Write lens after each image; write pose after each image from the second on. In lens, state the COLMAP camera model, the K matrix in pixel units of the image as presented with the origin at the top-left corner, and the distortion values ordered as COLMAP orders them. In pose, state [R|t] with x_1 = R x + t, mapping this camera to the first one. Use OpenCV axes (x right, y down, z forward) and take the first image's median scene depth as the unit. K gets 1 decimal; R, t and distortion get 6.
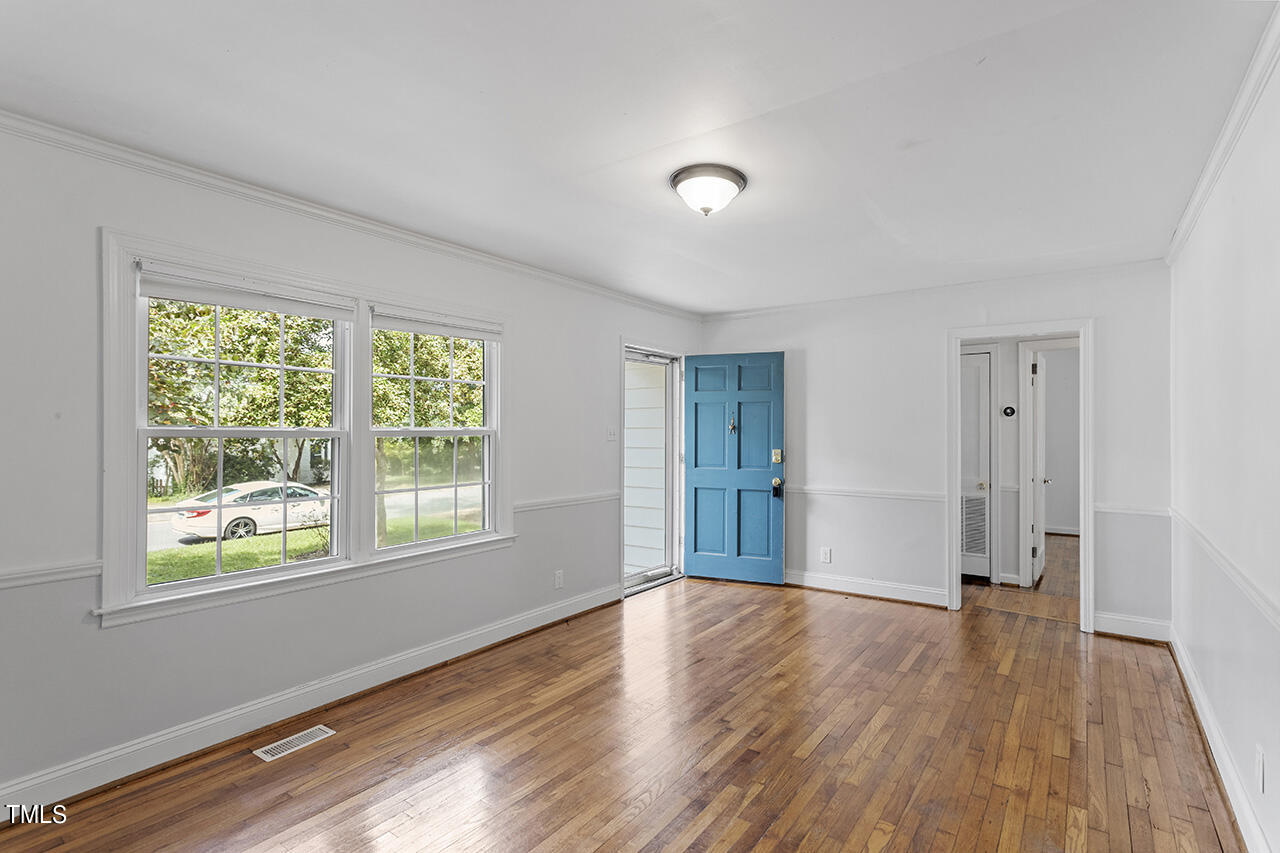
lens RADIAL K [[619.0, 0, 638.3], [0, 619.0, 430.0], [0, 0, 1]] dist [0.004021, 0.001446]
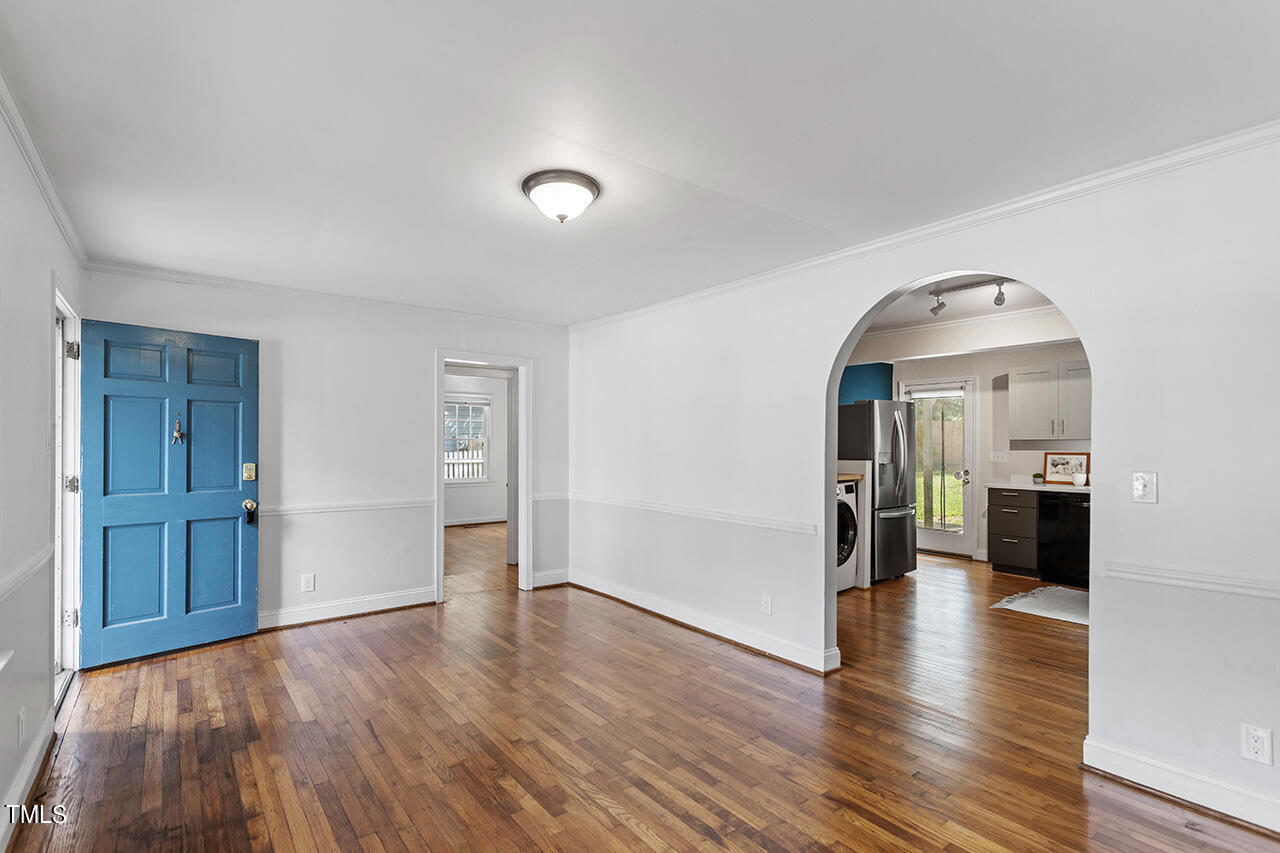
lens RADIAL K [[619.0, 0, 650.9], [0, 619.0, 446.1], [0, 0, 1]] dist [0.004021, 0.001446]
pose [[0.273958, -0.002137, 0.961739, -0.396791], [-0.005471, 0.999978, 0.003780, 0.003380], [-0.961726, -0.006297, 0.273941, 0.292569]]
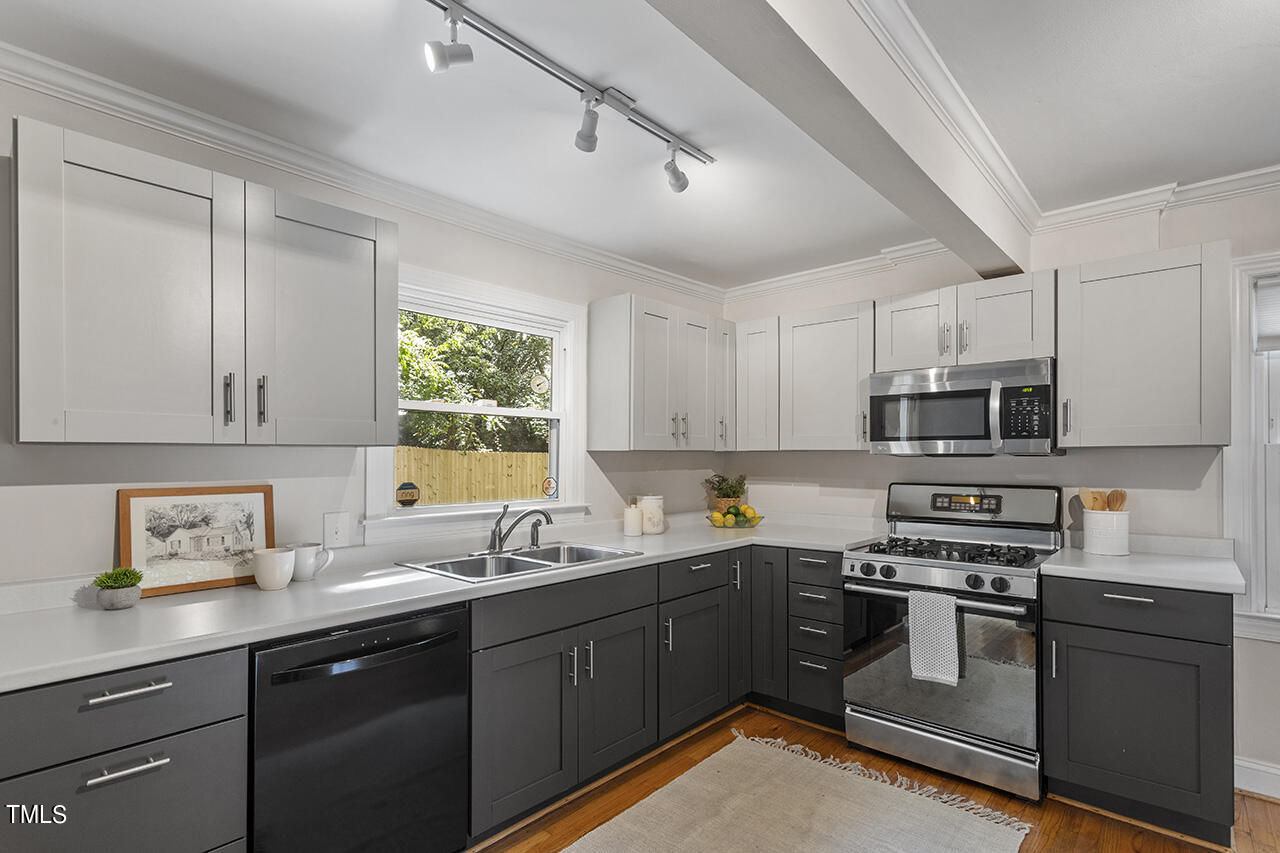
lens RADIAL K [[619.0, 0, 638.3], [0, 619.0, 454.2], [0, 0, 1]] dist [0.004021, 0.001446]
pose [[-0.995888, 0.004258, 0.090498, 0.667905], [0.003496, 0.999957, -0.008578, 0.000509], [-0.090531, -0.008226, -0.995860, 0.194938]]
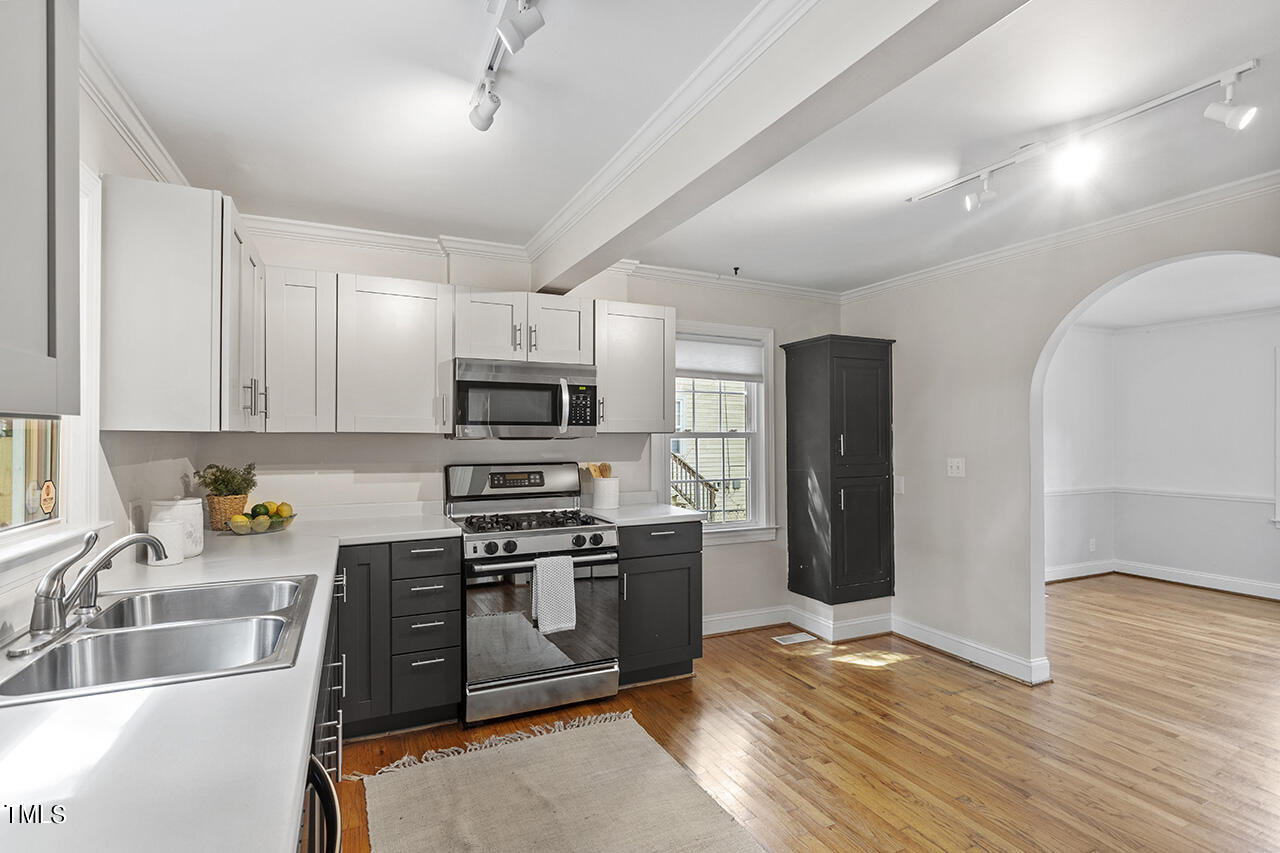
lens RADIAL K [[619.0, 0, 645.9], [0, 619.0, 437.5], [0, 0, 1]] dist [0.004021, 0.001446]
pose [[-0.468981, 0.002890, -0.883204, 0.934074], [0.003764, 0.999992, 0.001274, -0.003498], [0.883200, -0.002727, -0.468988, 0.035037]]
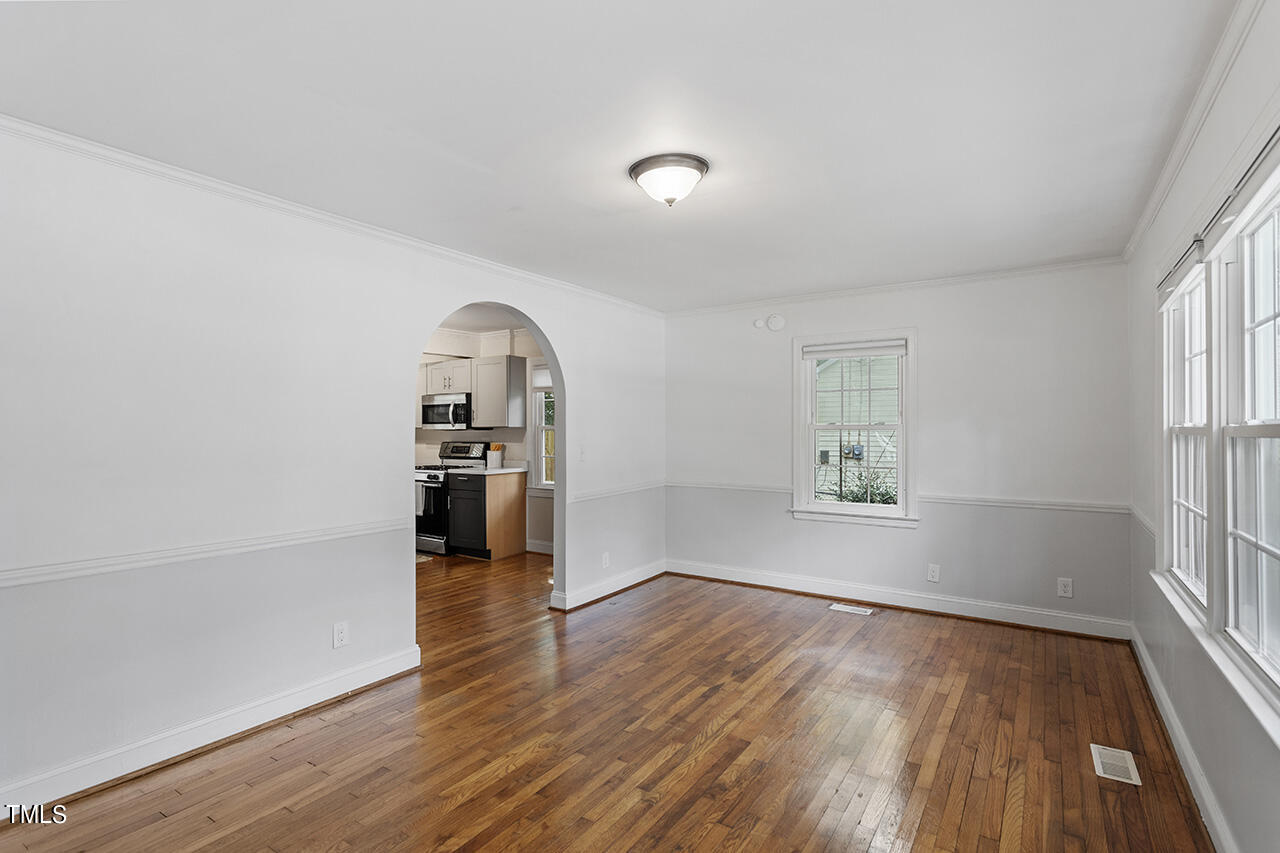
lens RADIAL K [[619.0, 0, 638.8], [0, 619.0, 423.3], [0, 0, 1]] dist [0.004021, 0.001446]
pose [[-0.998926, 0.003004, -0.046226, 0.101119], [0.003664, 0.999892, -0.014208, 0.003930], [0.046179, -0.014362, -0.998830, 0.969950]]
